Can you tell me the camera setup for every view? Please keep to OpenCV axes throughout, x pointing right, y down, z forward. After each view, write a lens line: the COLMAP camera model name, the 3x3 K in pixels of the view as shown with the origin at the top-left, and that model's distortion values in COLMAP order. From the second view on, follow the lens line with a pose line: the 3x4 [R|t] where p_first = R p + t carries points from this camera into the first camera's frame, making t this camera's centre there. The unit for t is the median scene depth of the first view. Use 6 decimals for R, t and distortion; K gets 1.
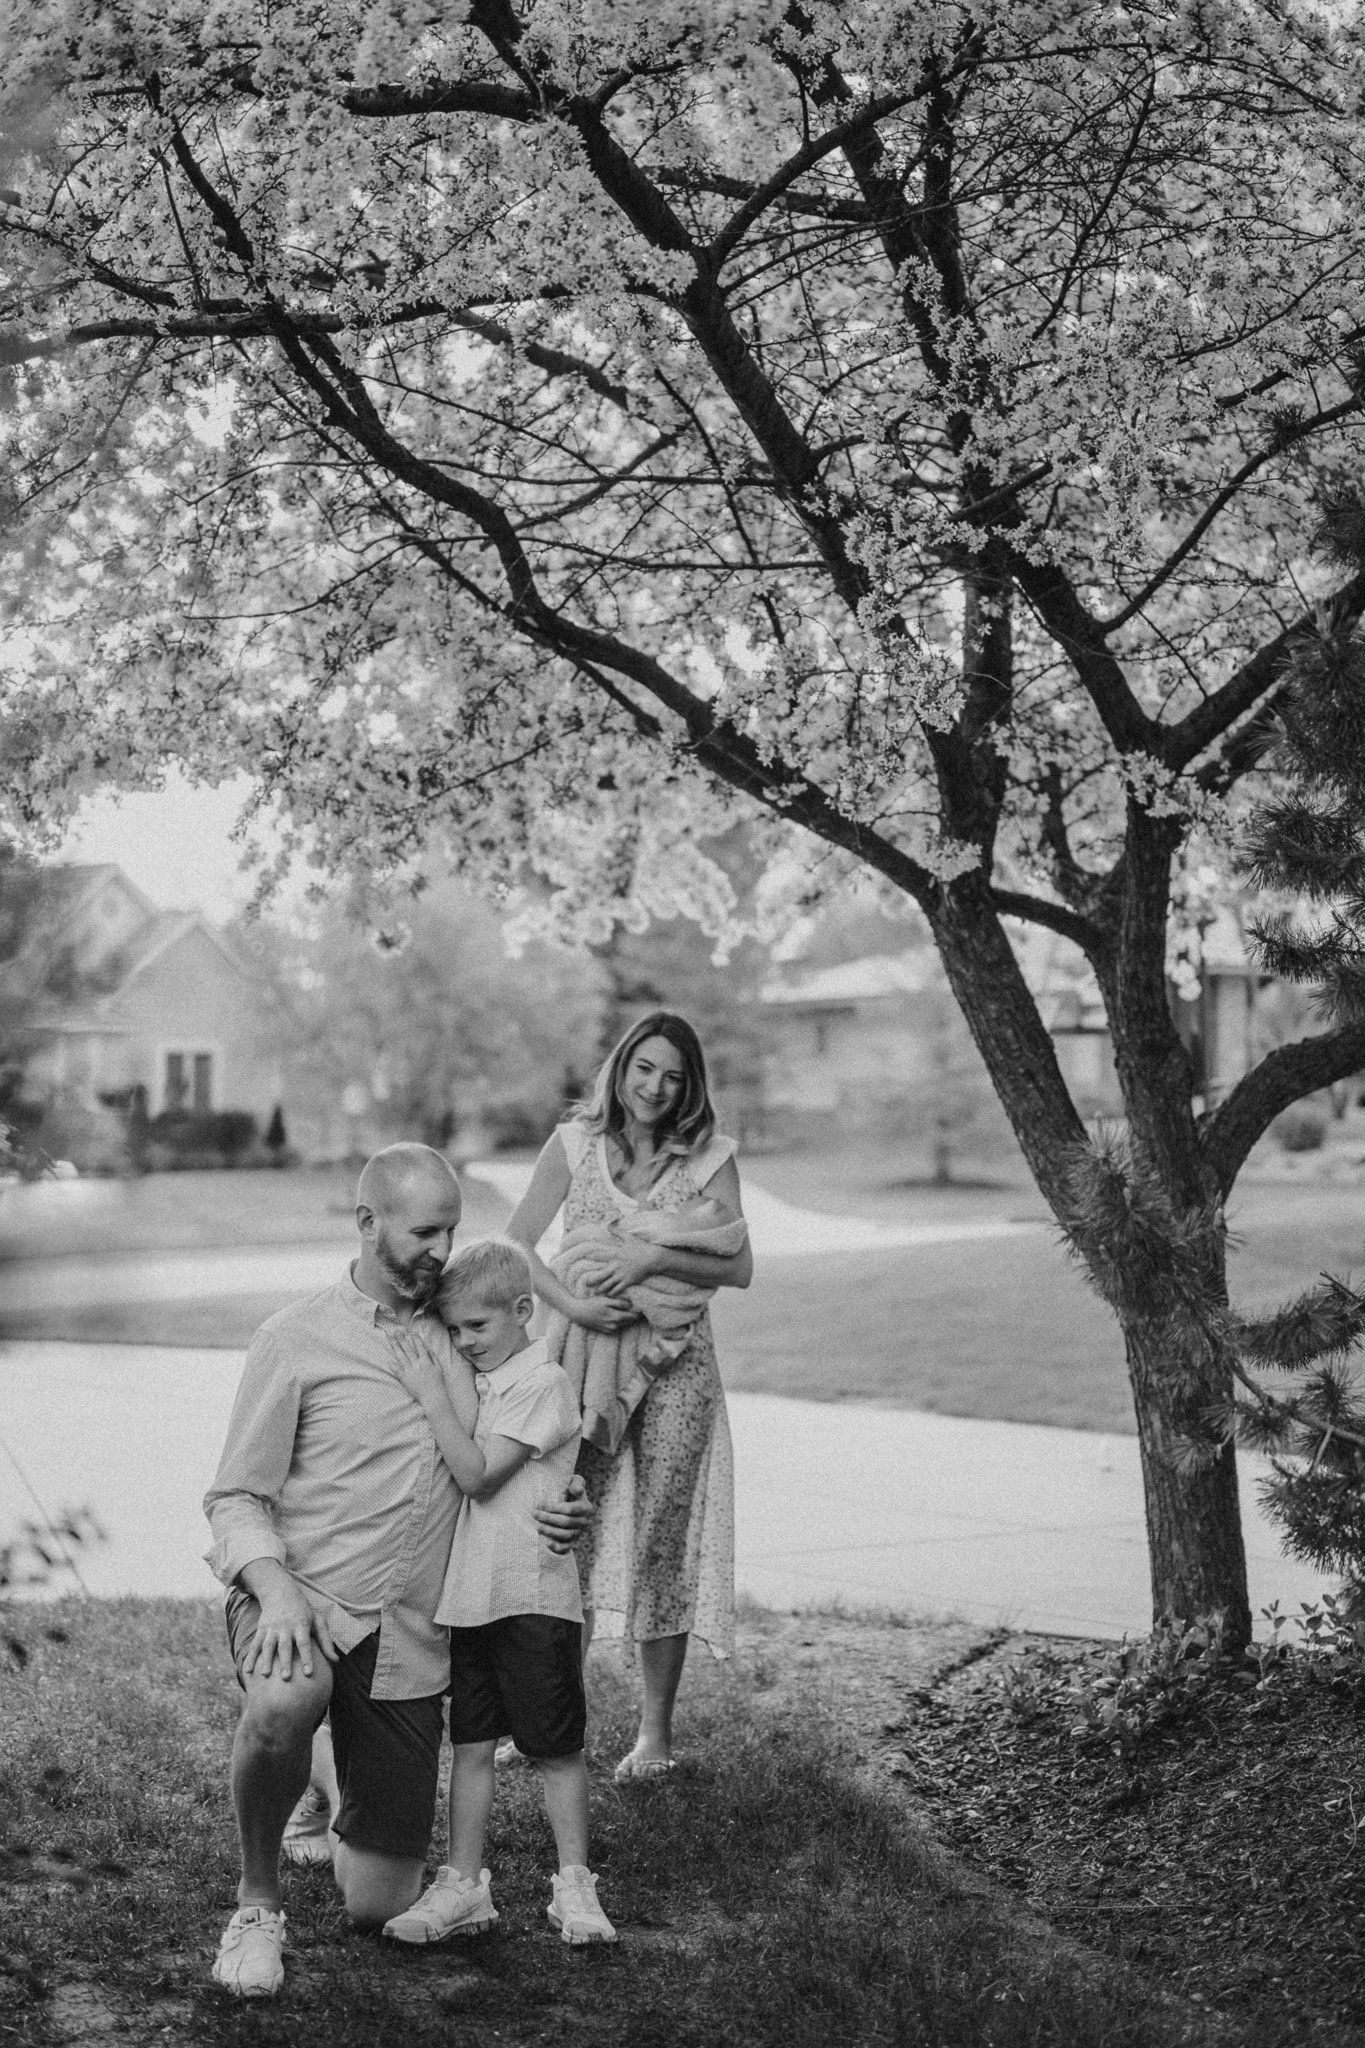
lens RADIAL K [[2676.3, 0, 684.4], [0, 2676.3, 1085.6], [0, 0, 1]] dist [-0.046421, 0.087017]
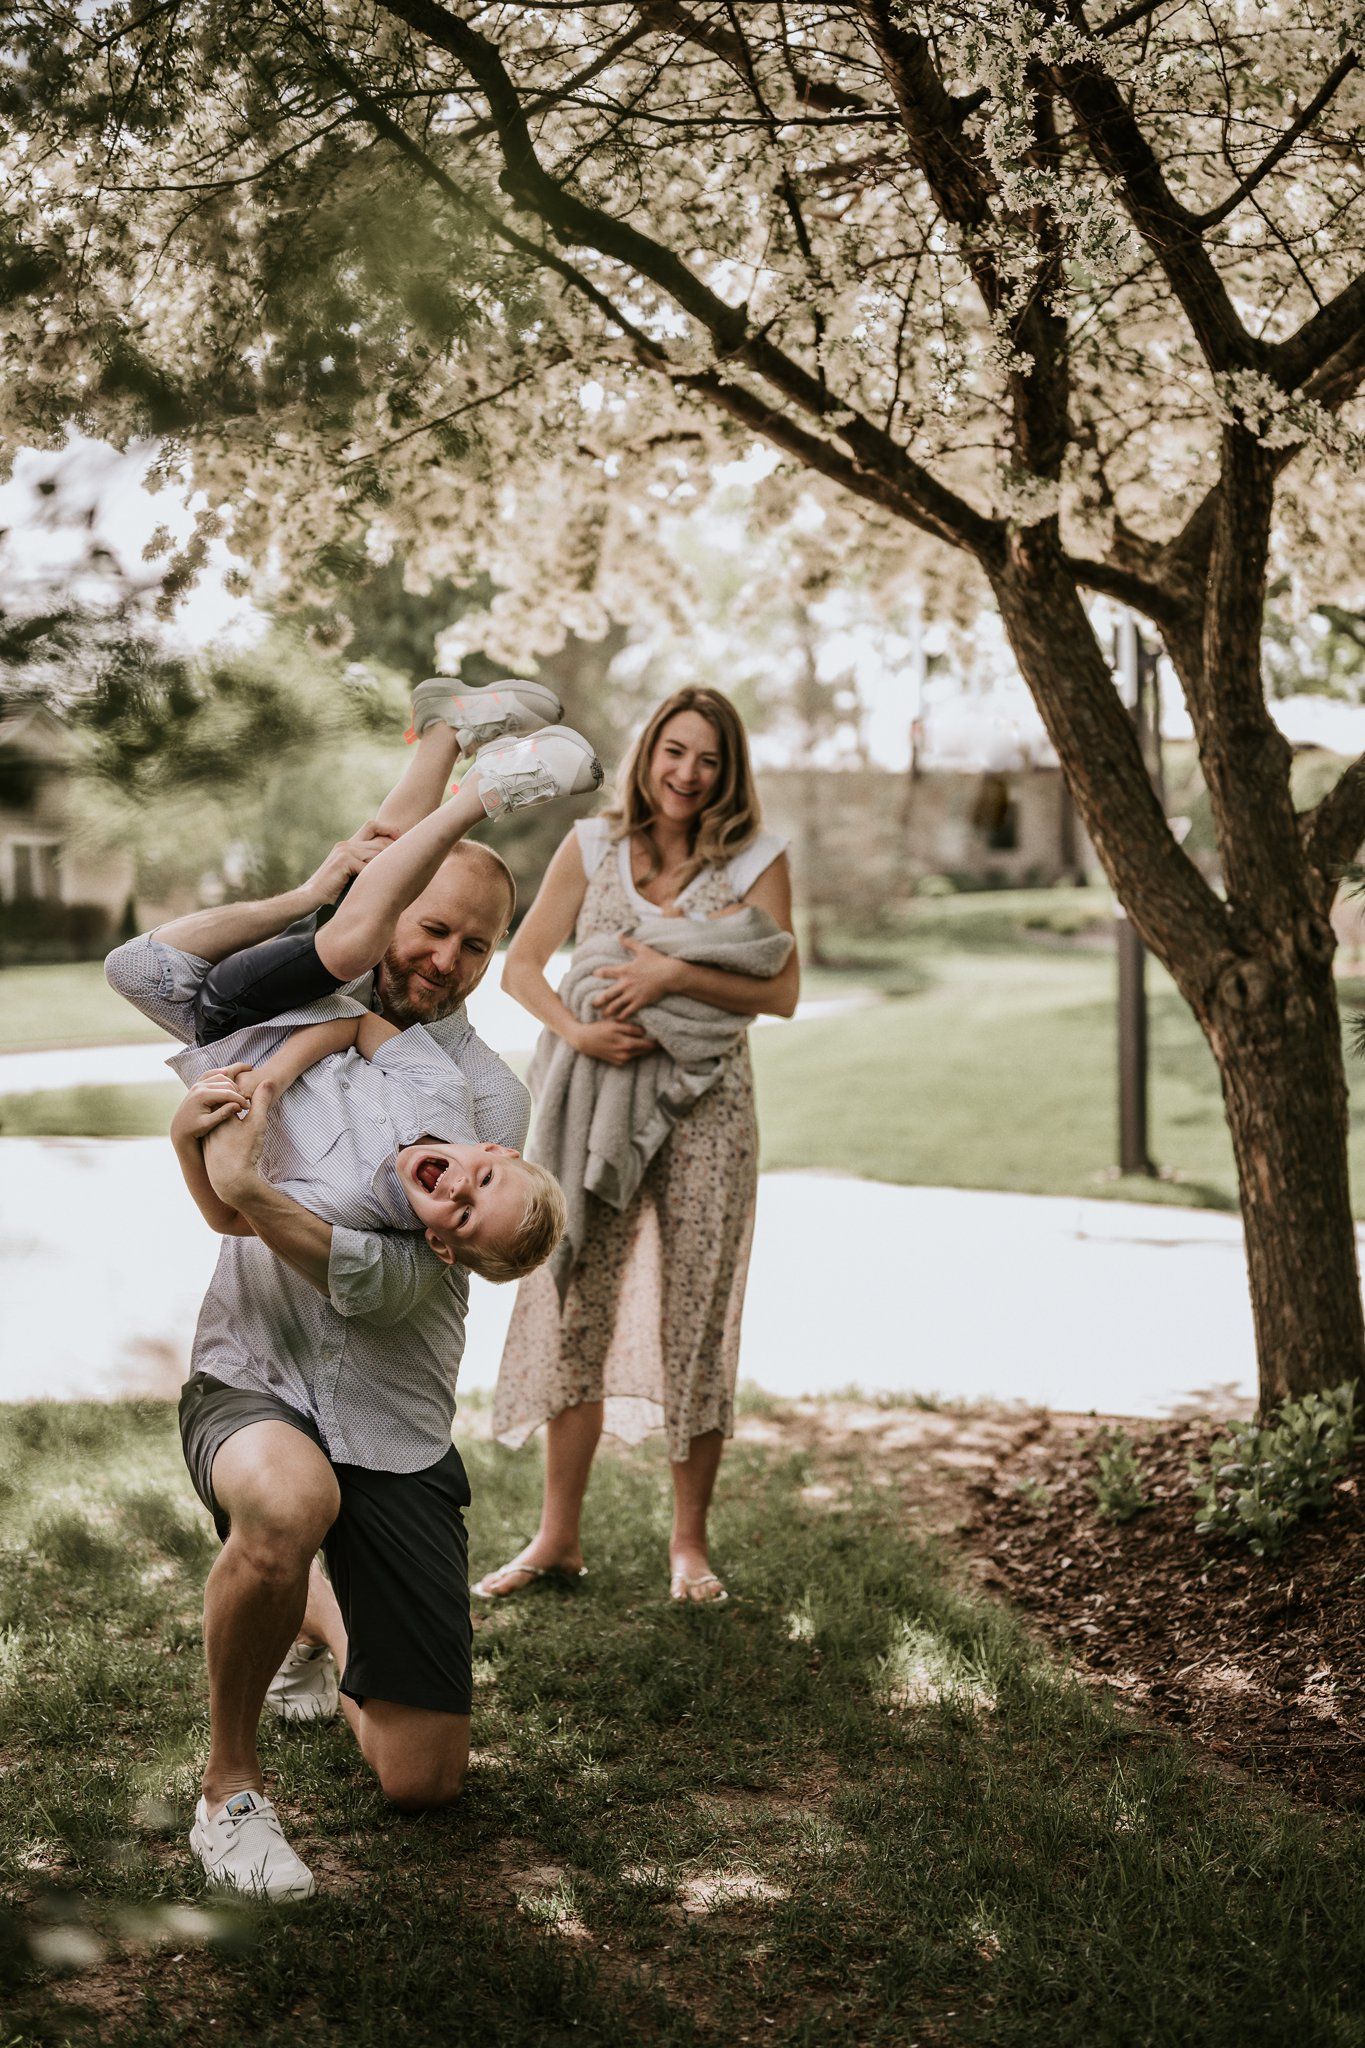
lens RADIAL K [[2676.3, 0, 684.4], [0, 2676.3, 1085.6], [0, 0, 1]] dist [-0.046421, 0.087017]
pose [[0.998323, -0.021225, 0.053860, -0.055946], [0.016893, 0.996679, 0.079654, 0.028742], [-0.055372, -0.078611, 0.995366, 0.161557]]
